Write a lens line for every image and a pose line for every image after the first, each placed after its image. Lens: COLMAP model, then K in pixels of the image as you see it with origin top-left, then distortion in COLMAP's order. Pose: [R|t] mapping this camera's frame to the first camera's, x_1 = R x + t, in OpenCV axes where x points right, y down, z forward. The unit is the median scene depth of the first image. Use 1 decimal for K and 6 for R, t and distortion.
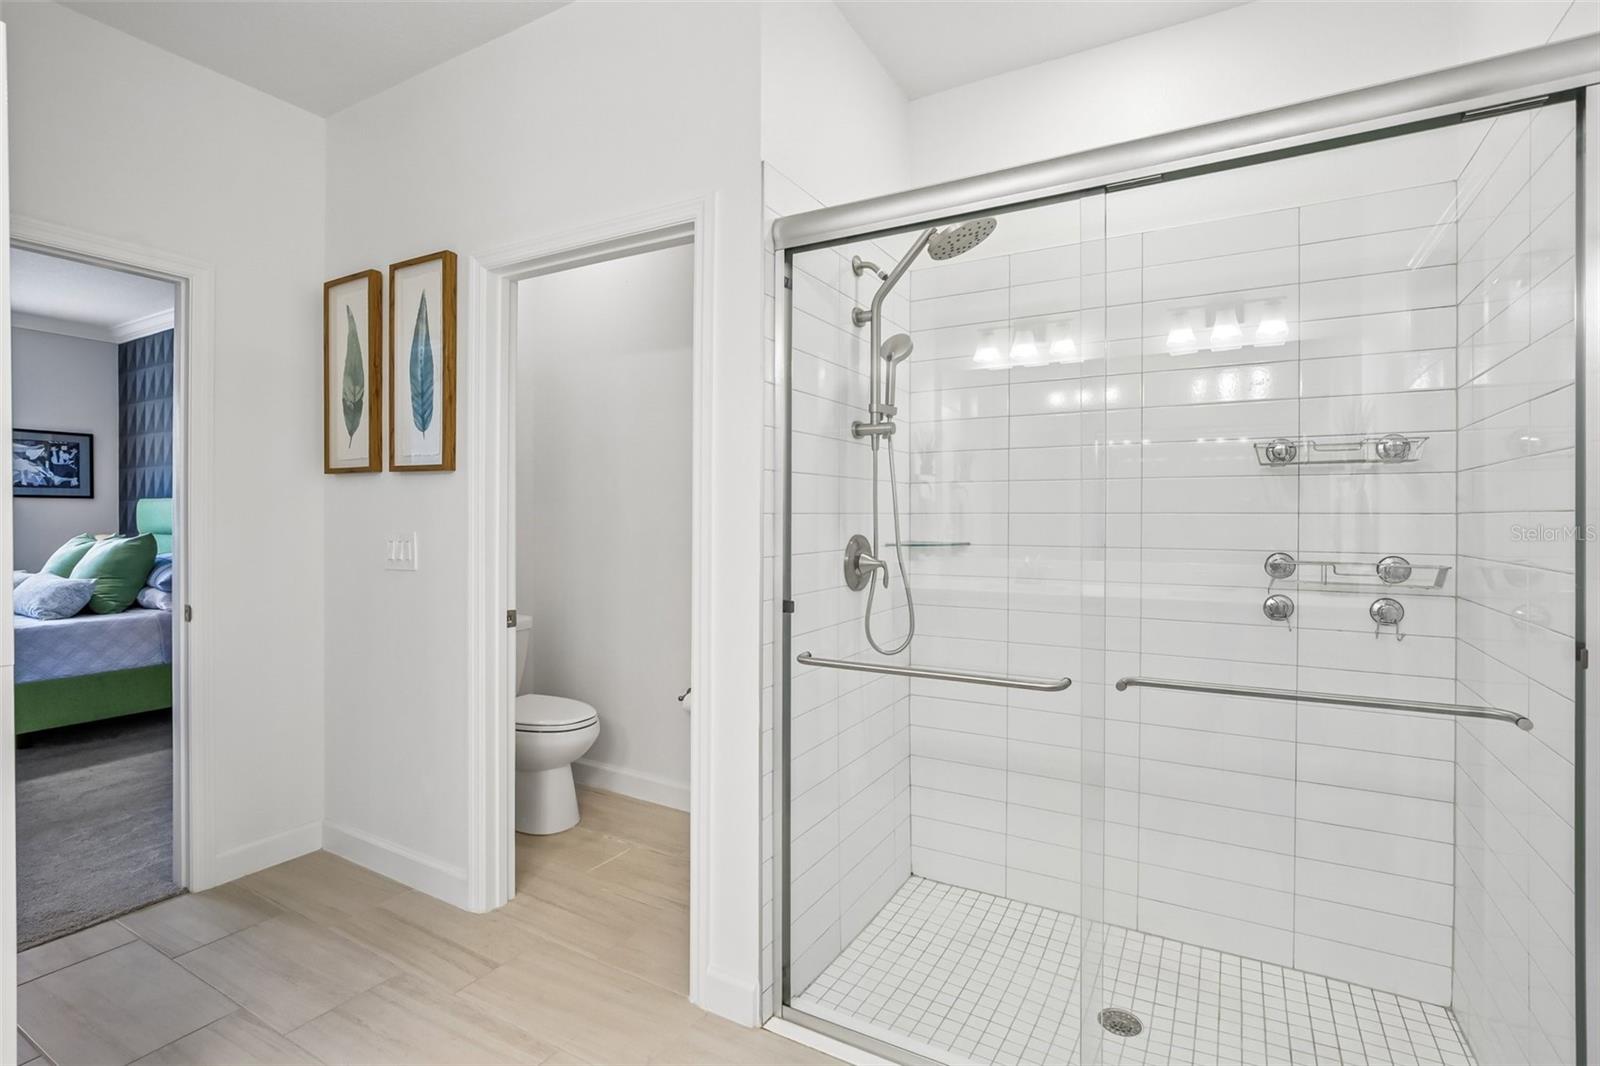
lens RADIAL K [[737.1, 0, 875.4], [0, 737.1, 525.0], [0, 0, 1]] dist [-0.034010, 0.002161]
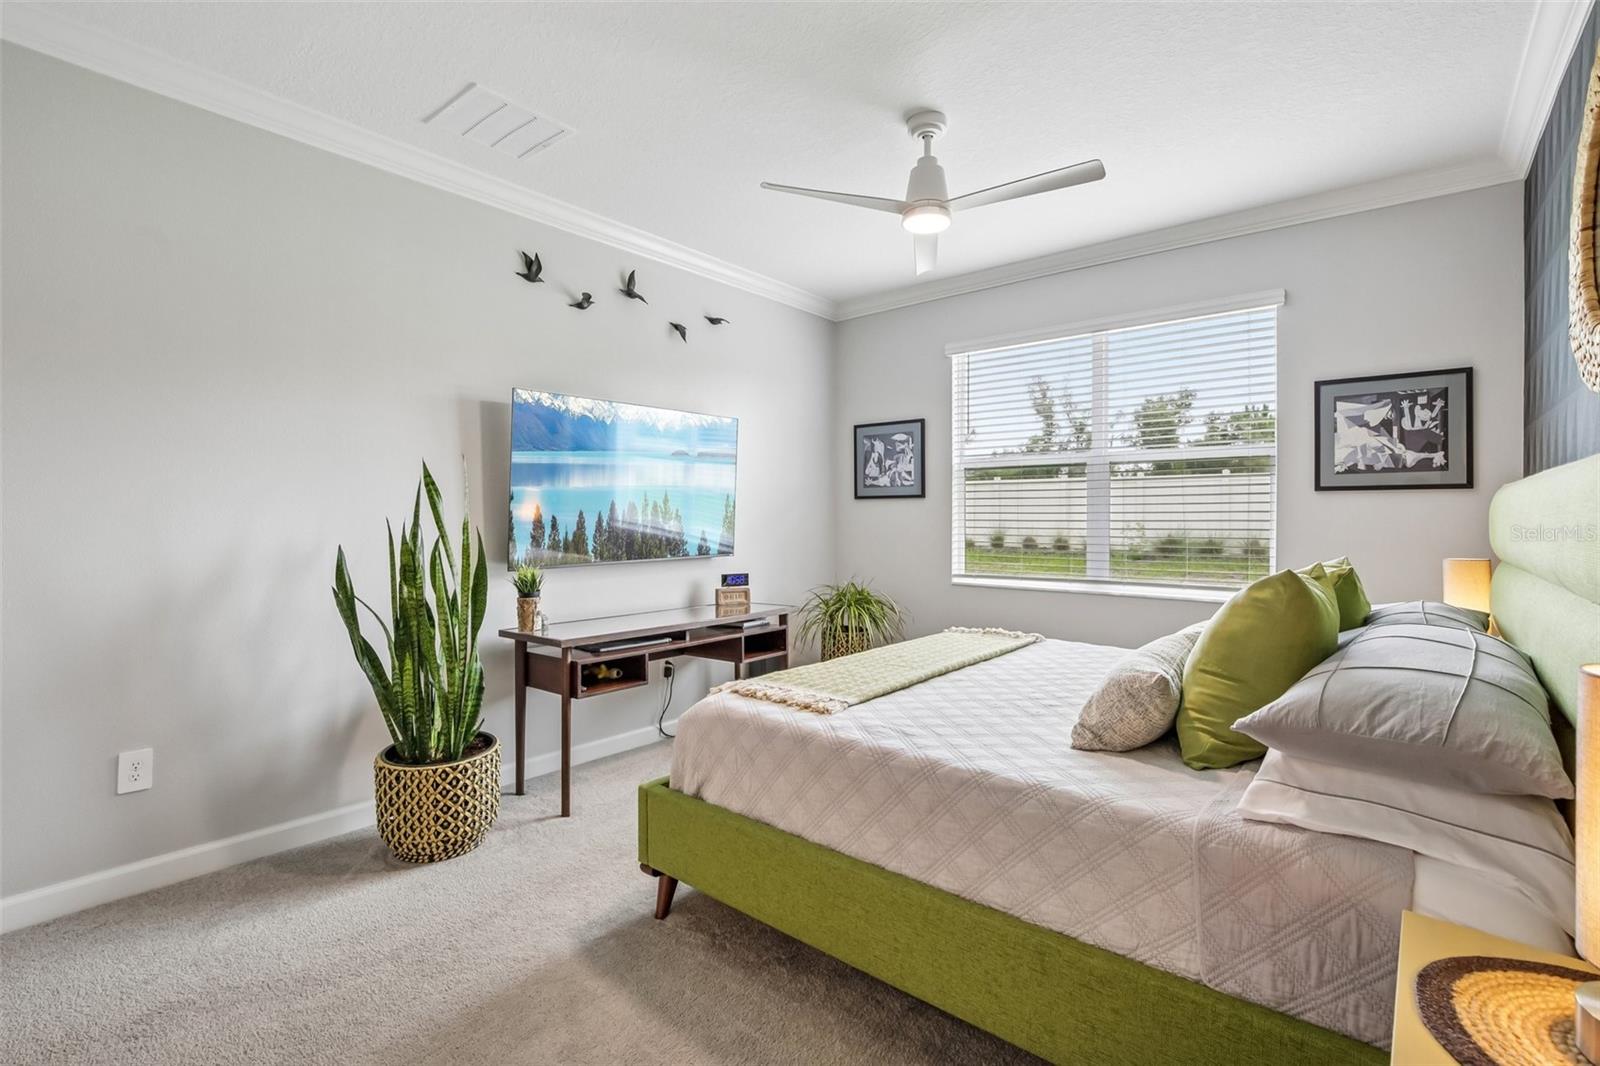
lens RADIAL K [[737.1, 0, 839.8], [0, 737.1, 529.1], [0, 0, 1]] dist [-0.034010, 0.002161]
pose [[-0.231923, 0.013274, -0.972644, -0.485645], [-0.011599, 0.999798, 0.016410, -0.010455], [0.972665, 0.015088, -0.231722, 0.689849]]
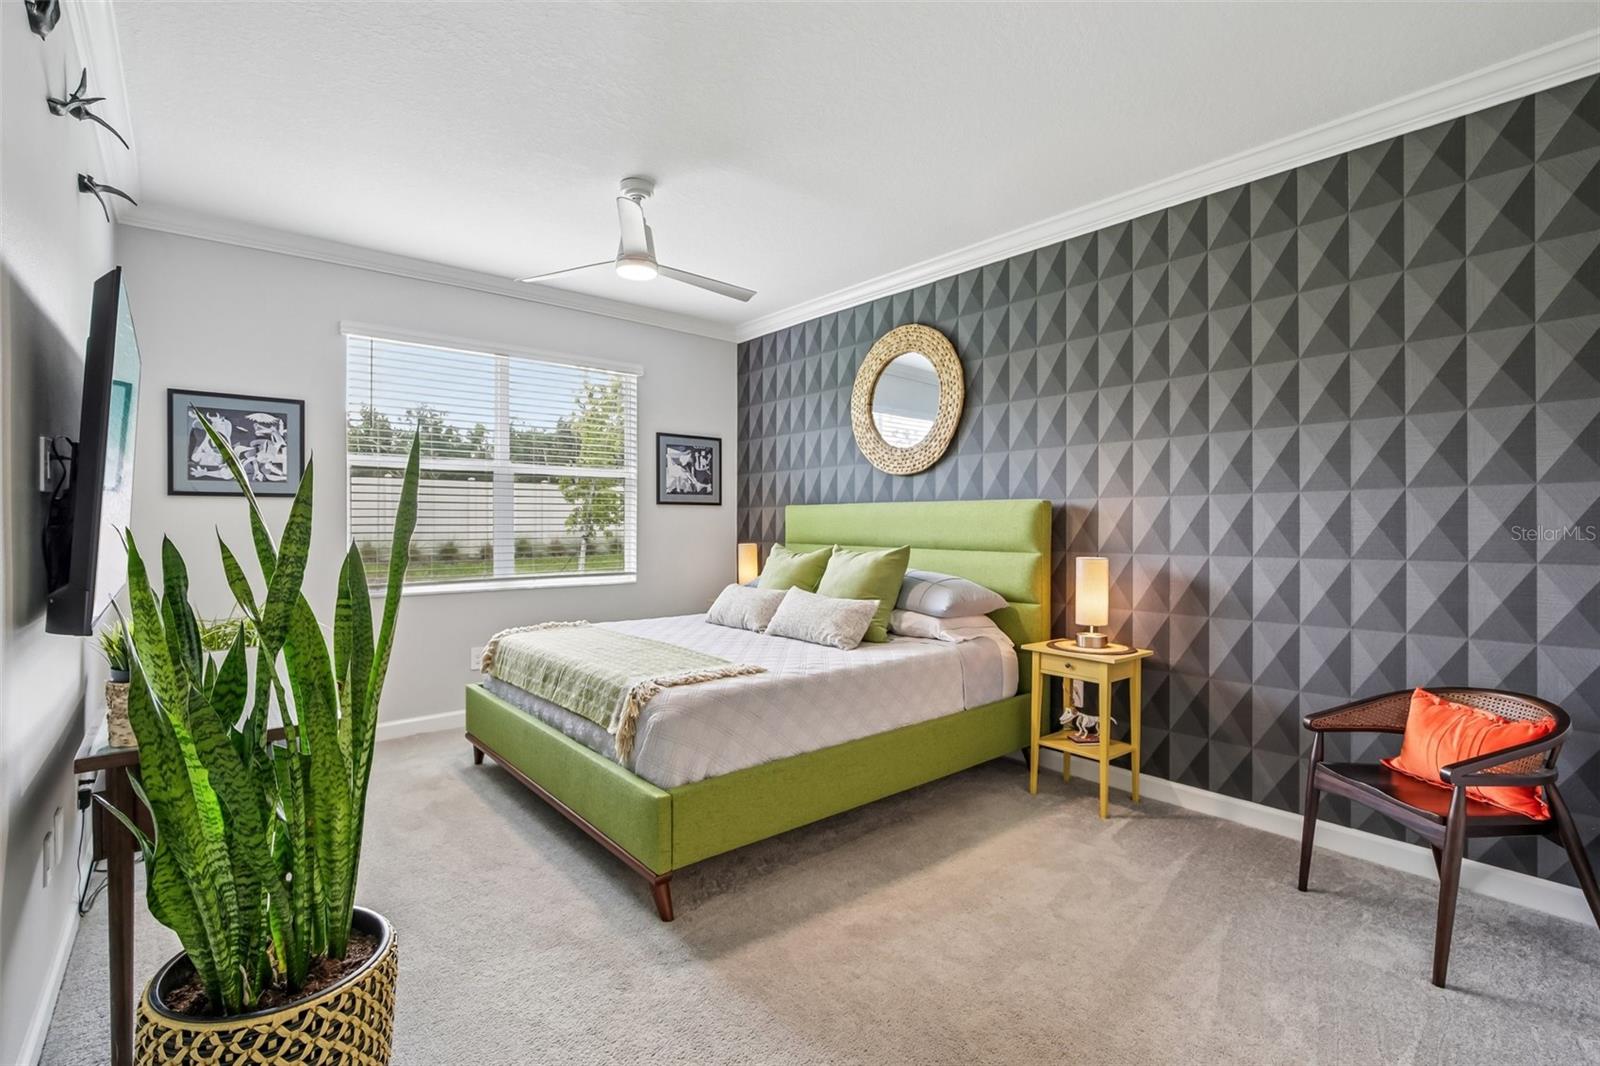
lens RADIAL K [[737.1, 0, 800.6], [0, 737.1, 530.4], [0, 0, 1]] dist [-0.034010, 0.002161]
pose [[0.920144, 0.002171, -0.391574, -0.638268], [-0.002915, 0.999995, -0.001306, -0.002973], [0.391569, 0.002344, 0.920146, 0.128883]]
